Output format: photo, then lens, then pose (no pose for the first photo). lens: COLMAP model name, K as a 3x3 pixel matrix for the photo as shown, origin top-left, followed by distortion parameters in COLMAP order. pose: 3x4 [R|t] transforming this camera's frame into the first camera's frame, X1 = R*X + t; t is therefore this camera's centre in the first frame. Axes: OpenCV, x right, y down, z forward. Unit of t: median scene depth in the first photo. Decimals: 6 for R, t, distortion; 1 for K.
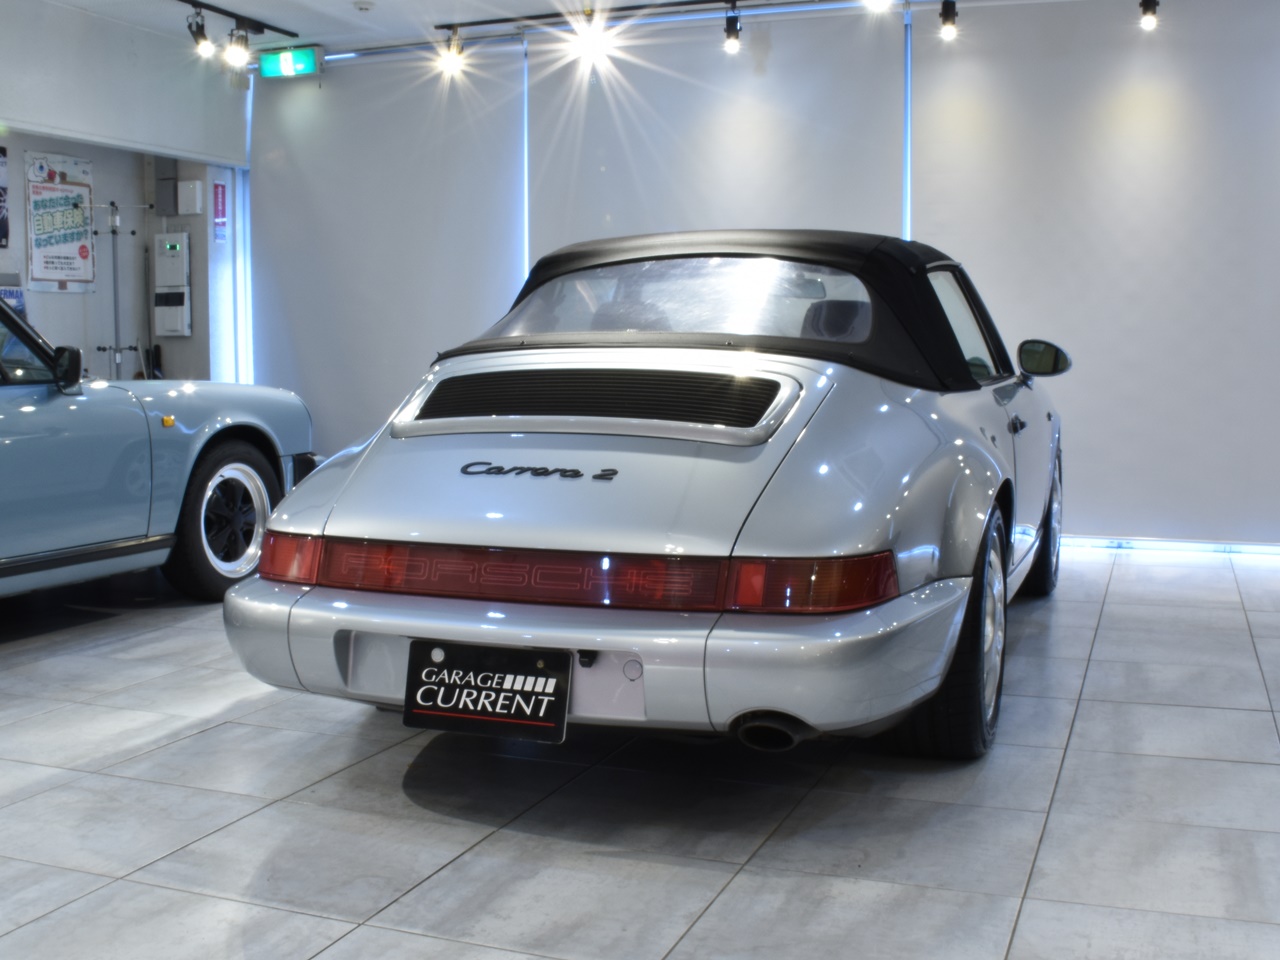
lens RADIAL K [[1419.4, 0, 634.6], [0, 1419.4, 489.5], [0, 0, 1]] dist [-0.137717, 0.000000]
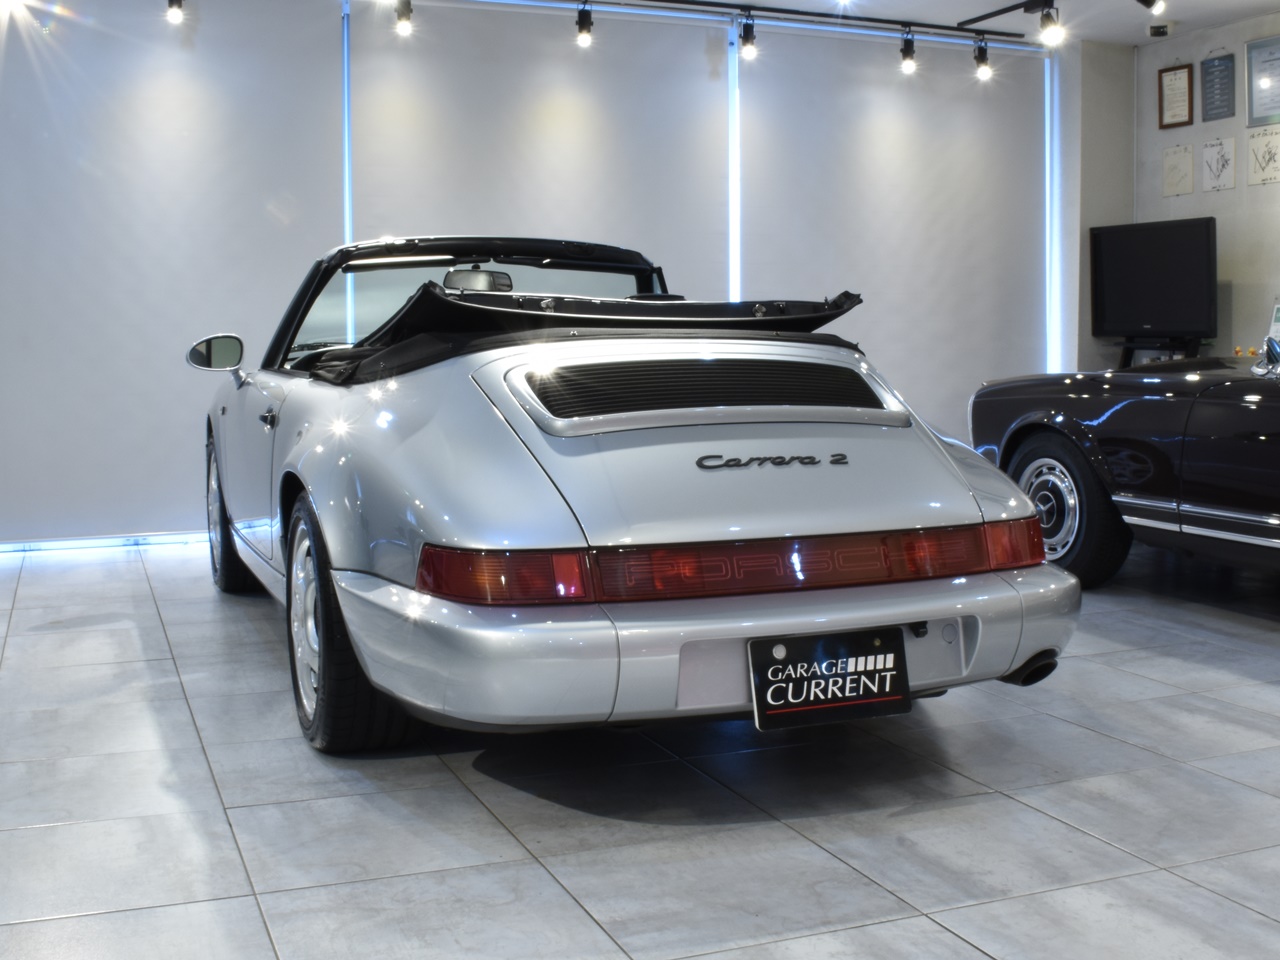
lens RADIAL K [[1434.1, 0, 639.3], [0, 1434.1, 476.6], [0, 0, 1]] dist [-0.134991, 0.000000]
pose [[0.743599, -0.064866, 0.665473, -0.866347], [0.068976, 0.997415, 0.020147, -0.030486], [-0.665059, 0.030921, 0.746150, 0.324270]]
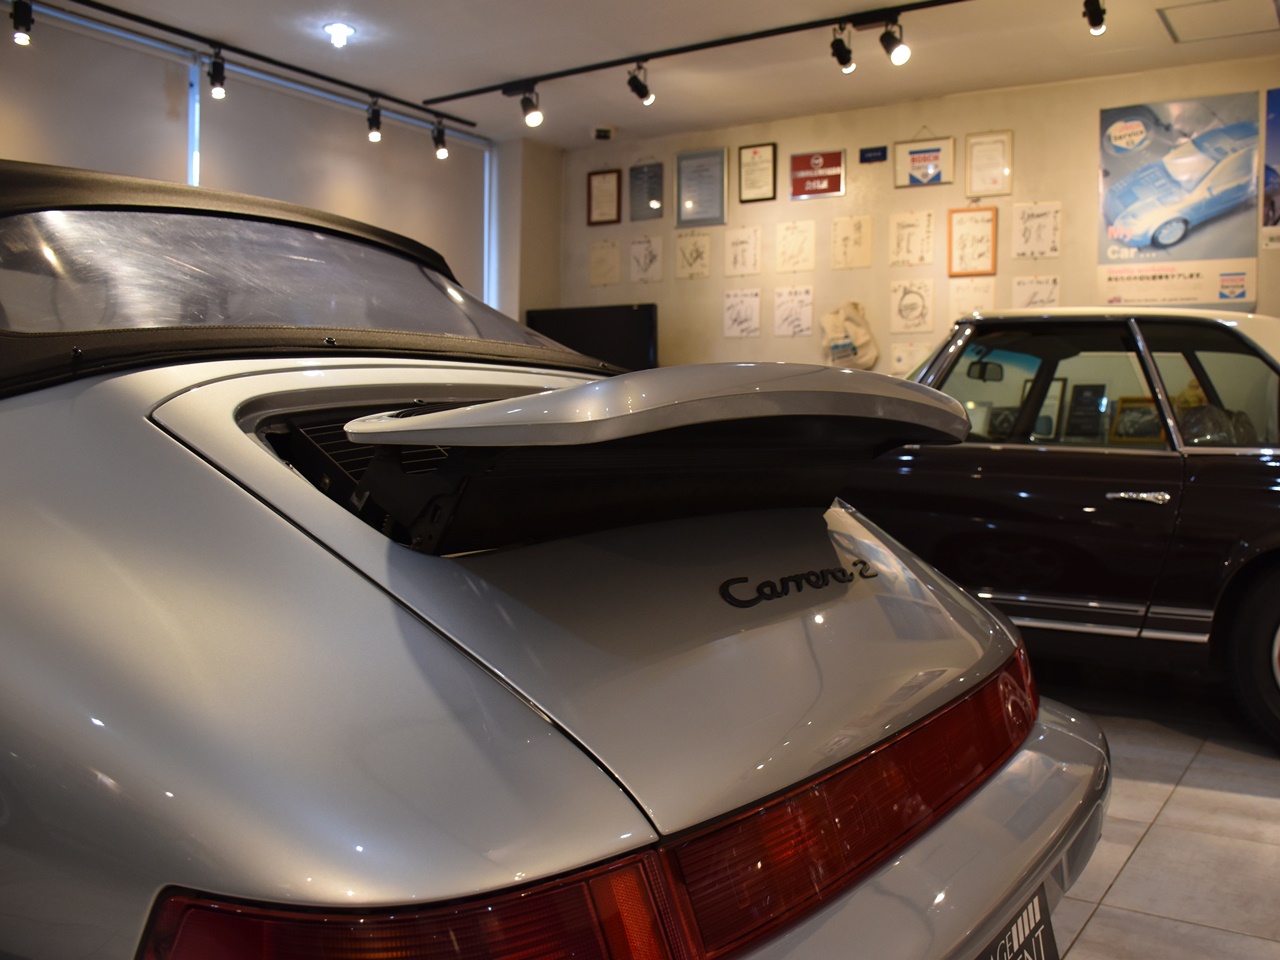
lens RADIAL K [[1105.8, 0, 702.6], [0, 1105.8, 490.1], [0, 0, 1]] dist [-0.149384, 0.085919]
pose [[0.210662, -0.049418, 0.976309, -0.527368], [0.079478, 0.996281, 0.033280, -0.071169], [-0.974323, 0.070584, 0.213806, 1.011258]]
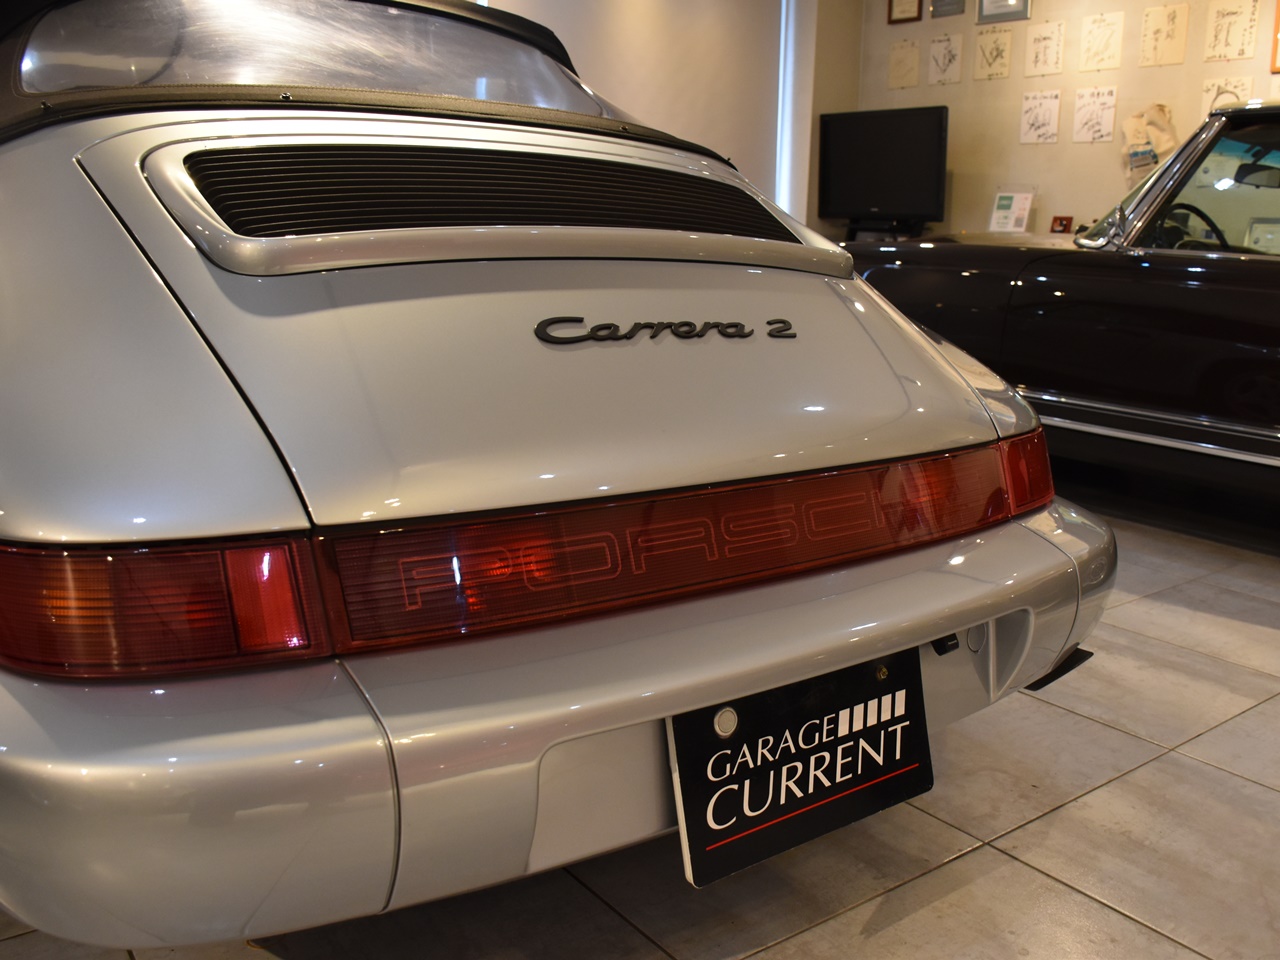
lens RADIAL K [[1105.8, 0, 707.3], [0, 1105.8, 498.9], [0, 0, 1]] dist [-0.149384, 0.085919]
pose [[0.519245, -0.174980, 0.836521, -0.445409], [0.046363, 0.983141, 0.176871, -0.024431], [-0.853367, -0.053056, 0.518604, 0.818949]]
